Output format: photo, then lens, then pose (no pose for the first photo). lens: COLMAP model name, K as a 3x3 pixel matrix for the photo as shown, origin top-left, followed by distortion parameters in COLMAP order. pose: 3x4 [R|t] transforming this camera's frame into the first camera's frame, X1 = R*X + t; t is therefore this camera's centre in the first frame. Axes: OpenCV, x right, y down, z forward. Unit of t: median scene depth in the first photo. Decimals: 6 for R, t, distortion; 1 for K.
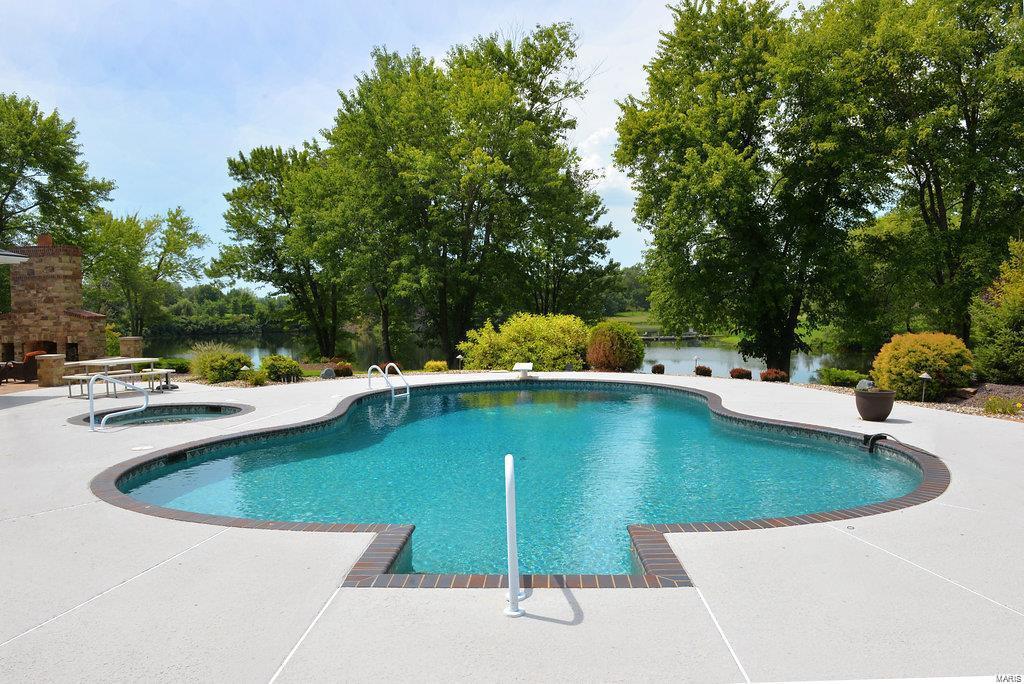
lens RADIAL K [[734.3, 0, 512.0], [0, 734.3, 342.0], [0, 0, 1]] dist [-0.047463, -0.002984]
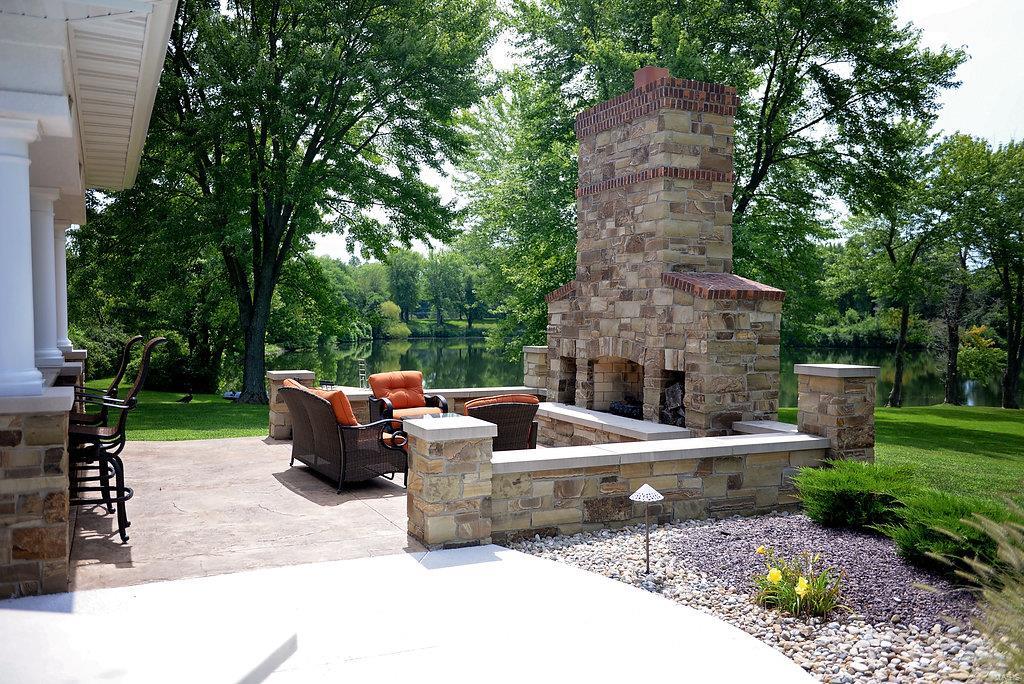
lens RADIAL K [[862.5, 0, 512.0], [0, 862.5, 342.0], [0, 0, 1]] dist [-0.009689, -0.005953]
pose [[0.502955, 0.049476, -0.862895, -0.169945], [-0.056090, 0.998124, 0.024537, -0.009560], [0.862490, 0.036059, 0.504787, 0.407908]]
